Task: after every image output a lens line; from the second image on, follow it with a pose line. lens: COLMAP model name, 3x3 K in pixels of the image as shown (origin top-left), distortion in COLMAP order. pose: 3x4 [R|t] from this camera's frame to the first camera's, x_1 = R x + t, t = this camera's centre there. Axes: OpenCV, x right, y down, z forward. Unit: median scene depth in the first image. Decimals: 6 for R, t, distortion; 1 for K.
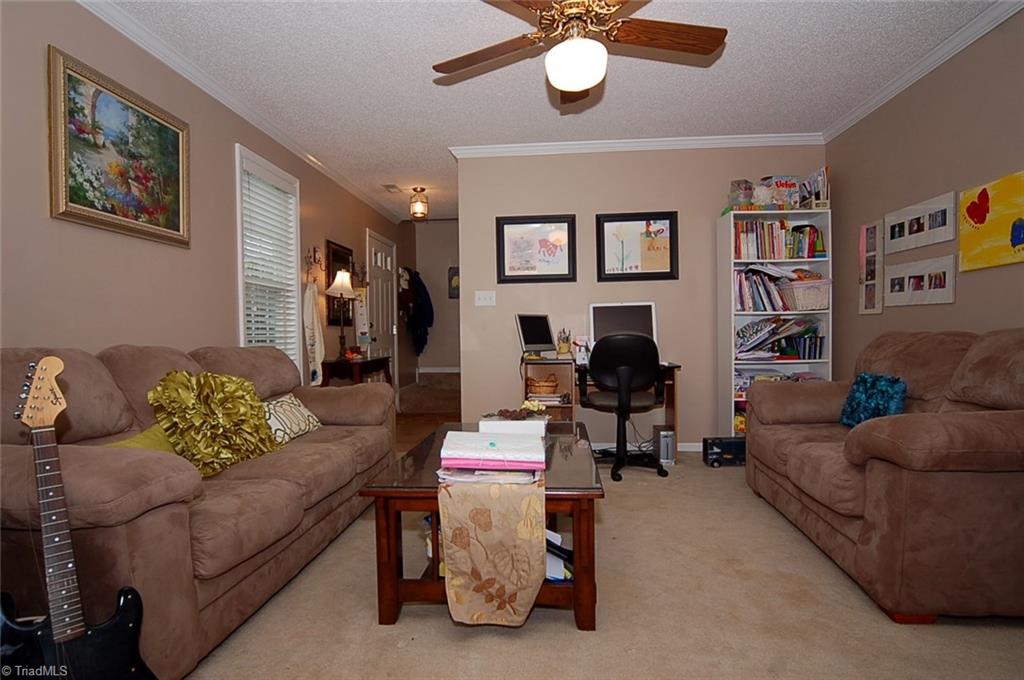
lens RADIAL K [[548.7, 0, 512.2], [0, 548.7, 339.0], [0, 0, 1]] dist [-0.011228, 0.001650]
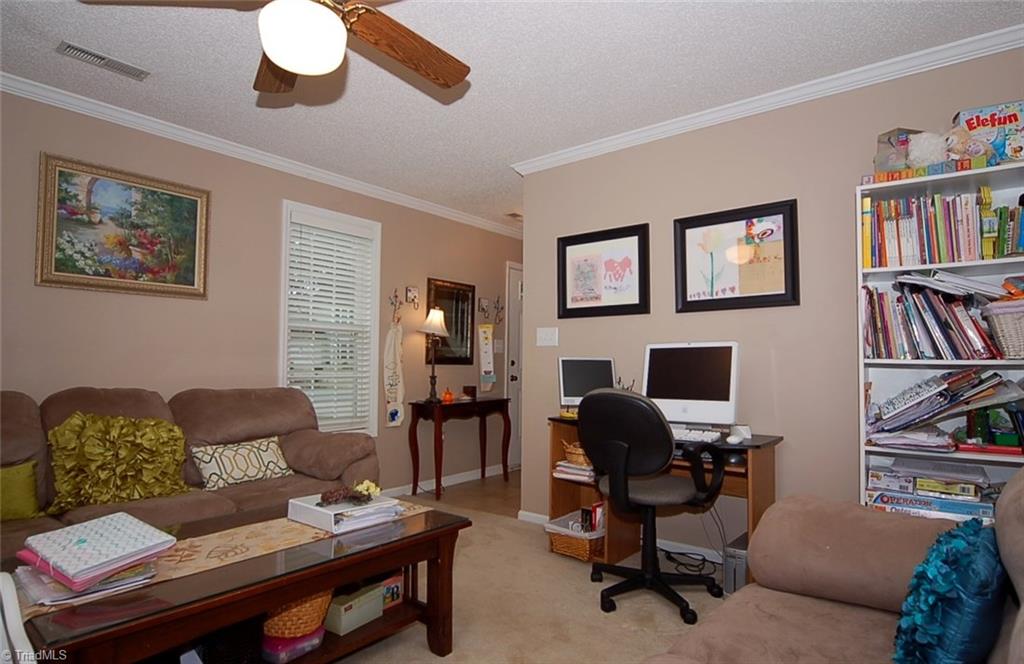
lens RADIAL K [[555.9, 0, 507.1], [0, 555.9, 337.6], [0, 0, 1]] dist [-0.020015, 0.002745]
pose [[0.823910, -0.006918, -0.566679, 0.453408], [-0.023422, 0.998656, -0.046245, -0.039780], [0.566237, 0.051374, 0.822640, 0.336425]]
